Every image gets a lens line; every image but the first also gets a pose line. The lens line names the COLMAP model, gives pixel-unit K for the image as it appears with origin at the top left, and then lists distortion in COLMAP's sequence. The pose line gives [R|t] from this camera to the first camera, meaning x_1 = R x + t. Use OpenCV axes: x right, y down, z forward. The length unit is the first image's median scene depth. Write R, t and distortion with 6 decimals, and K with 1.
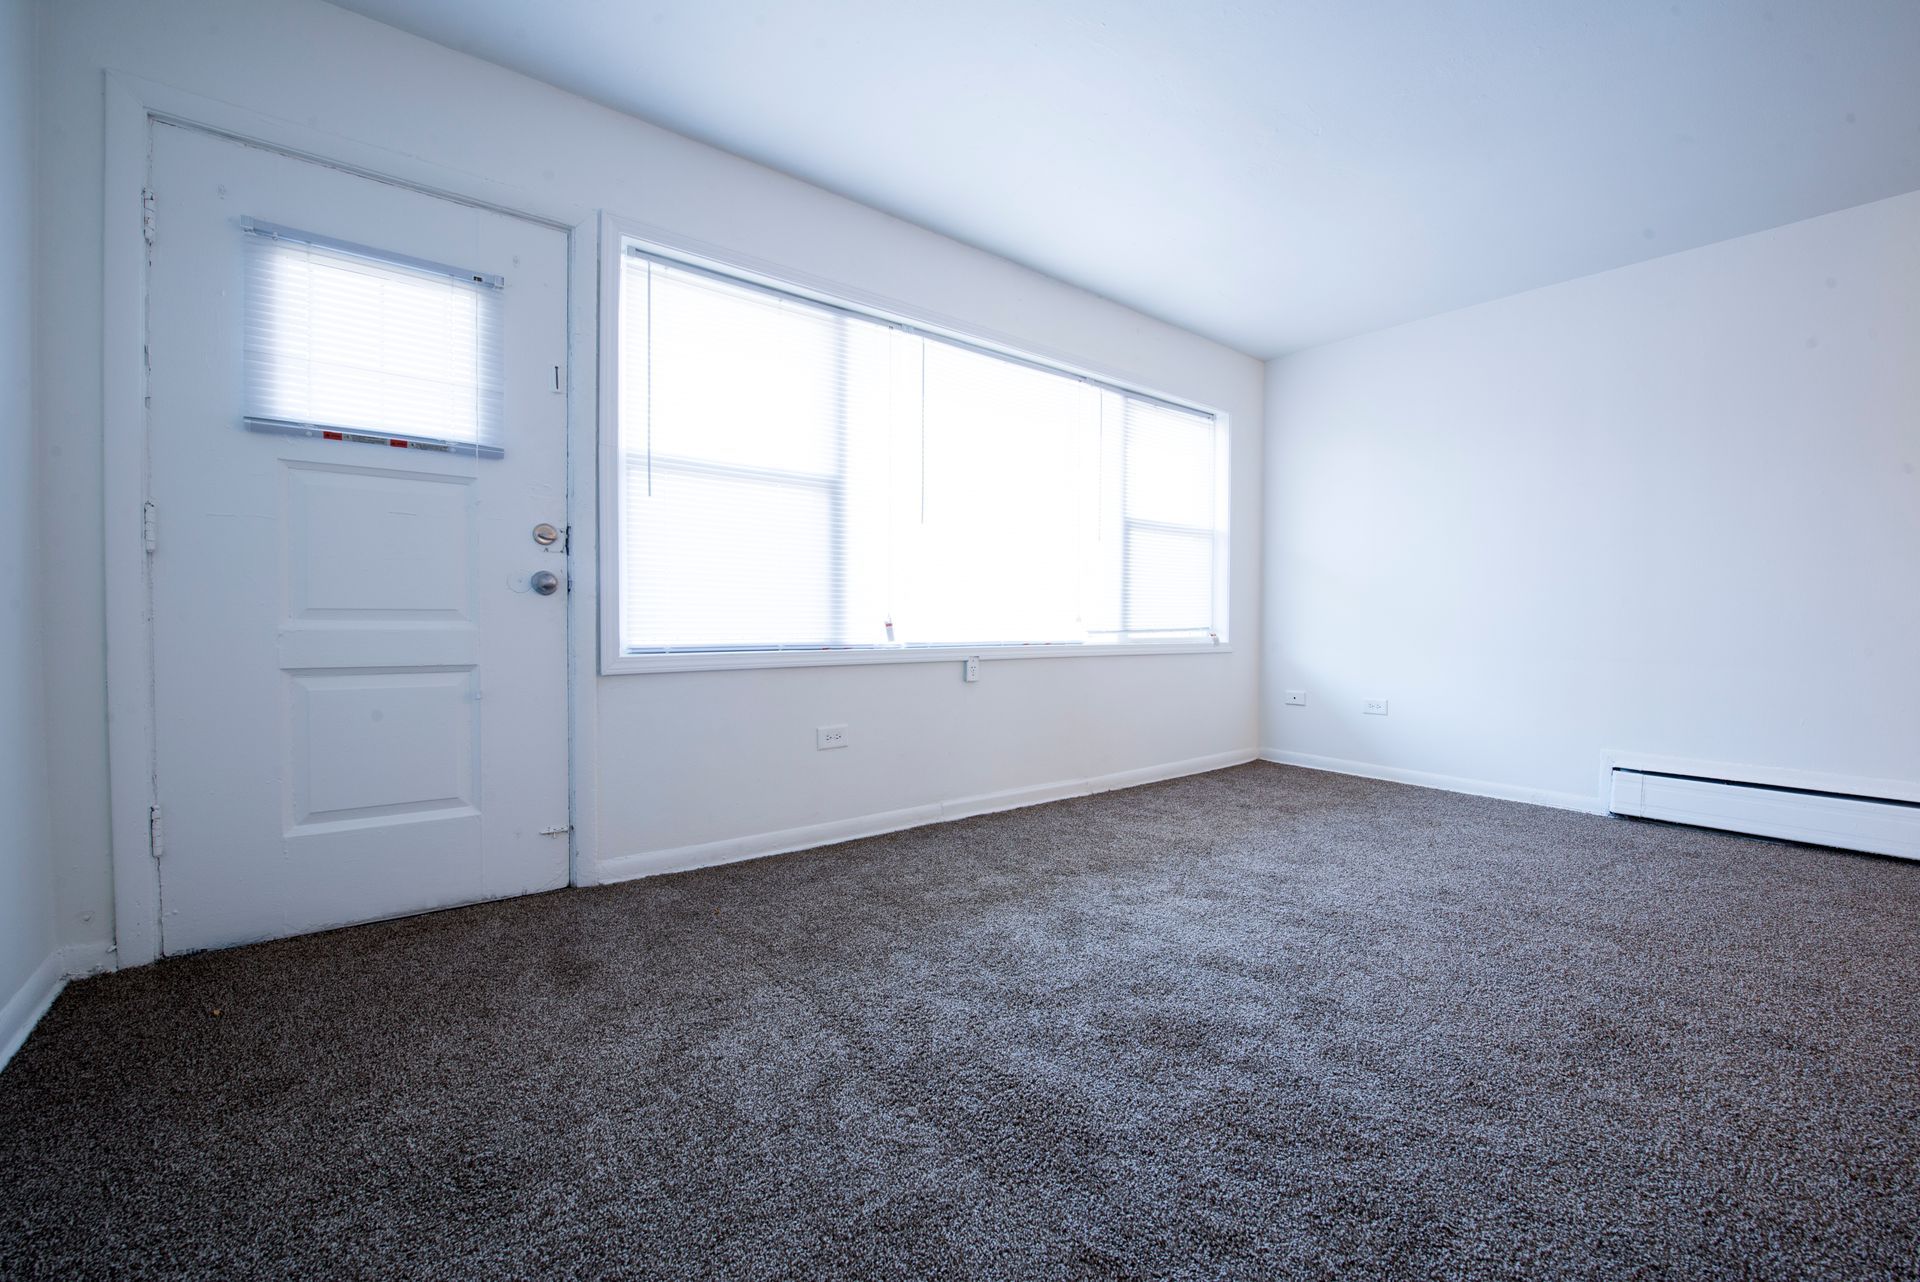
lens RADIAL K [[770.9, 0, 962.9], [0, 770.9, 641.1], [0, 0, 1]] dist [-0.020677, -0.000169]
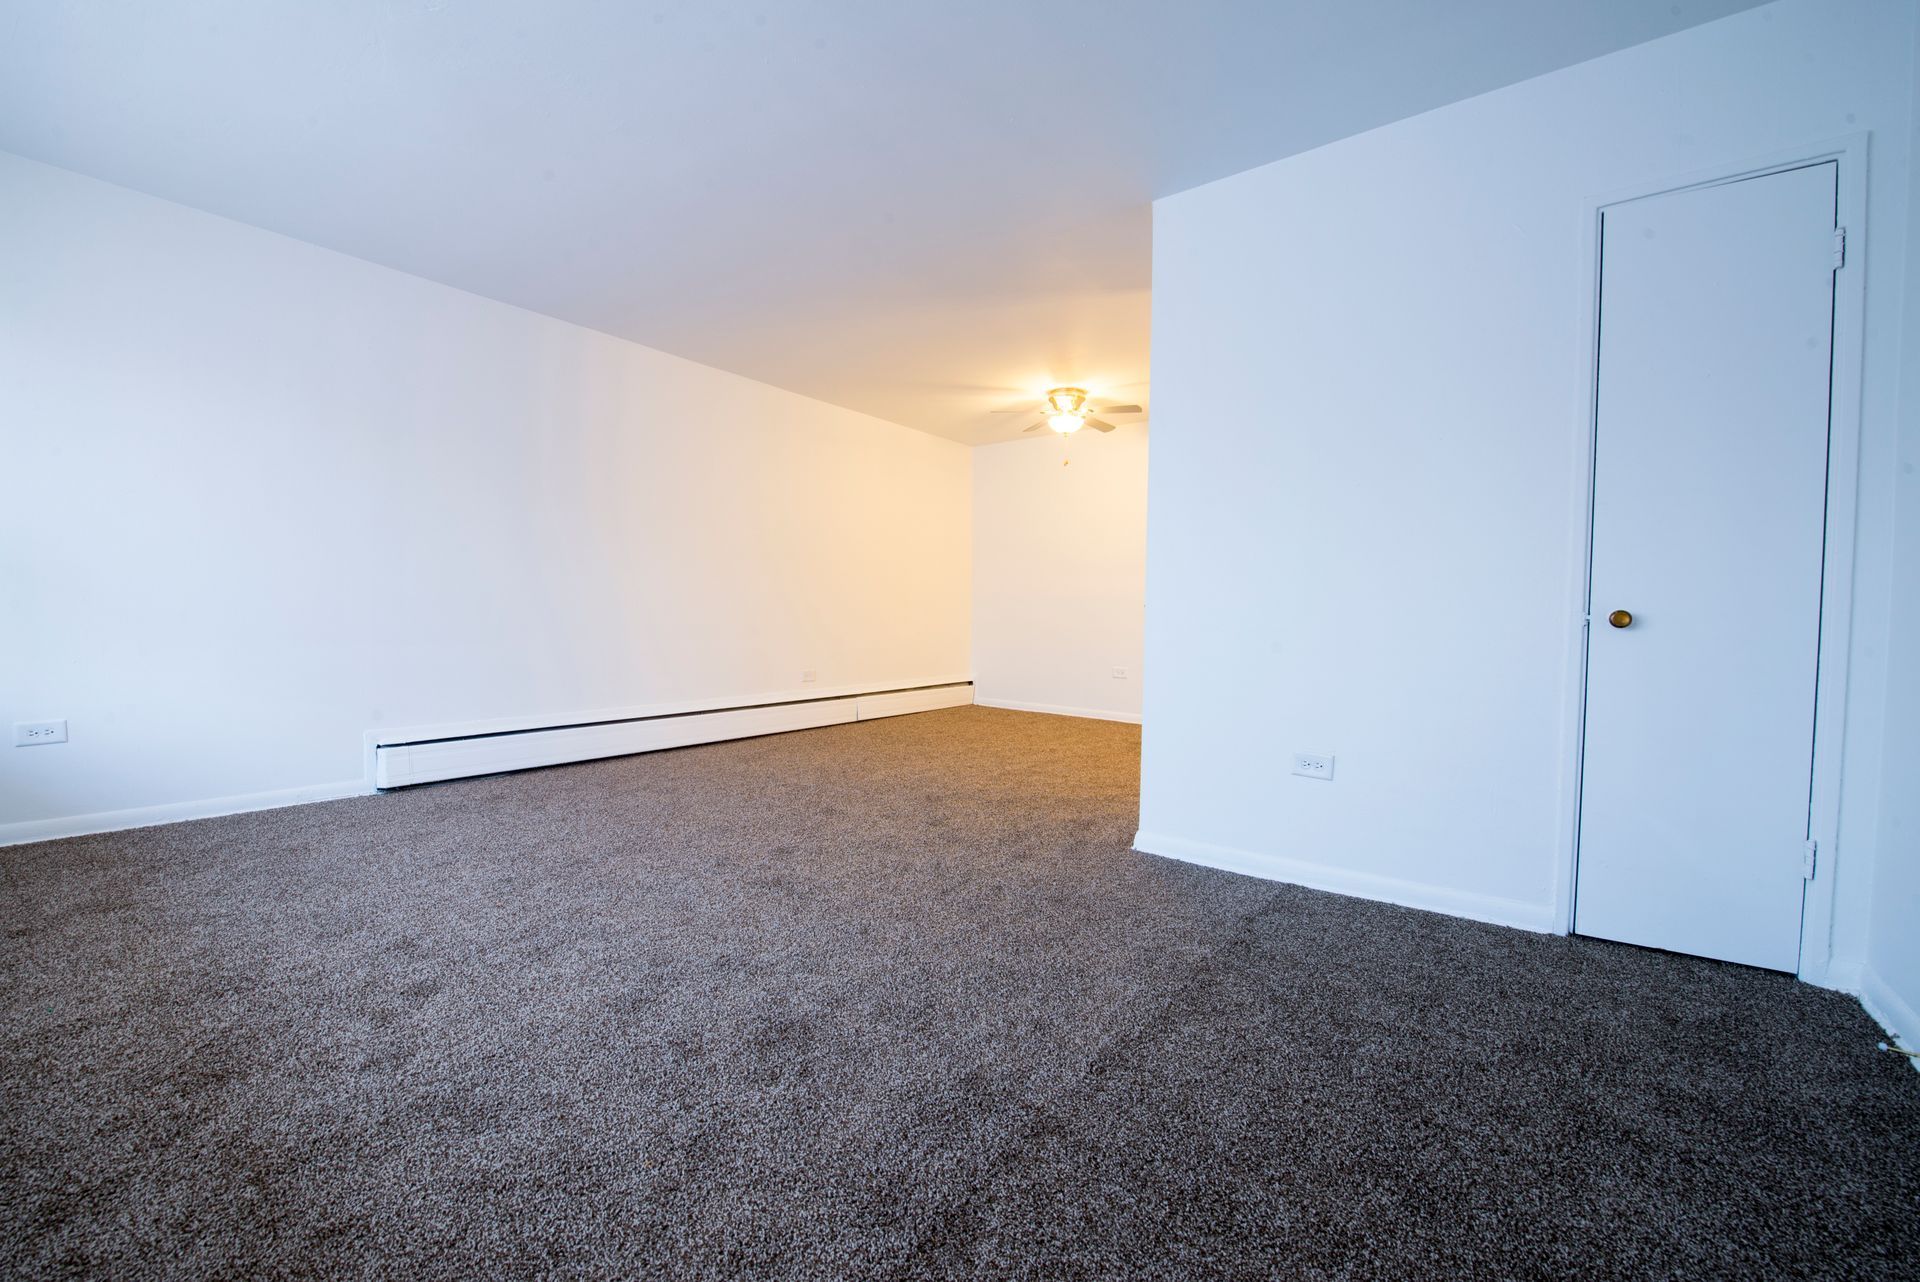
lens RADIAL K [[770.9, 0, 963.9], [0, 770.9, 641.6], [0, 0, 1]] dist [-0.020677, -0.000169]
pose [[-0.263052, -0.044391, 0.963760, -0.425073], [0.012948, 0.998689, 0.049534, -0.019032], [-0.964695, 0.025509, -0.262133, 0.625476]]
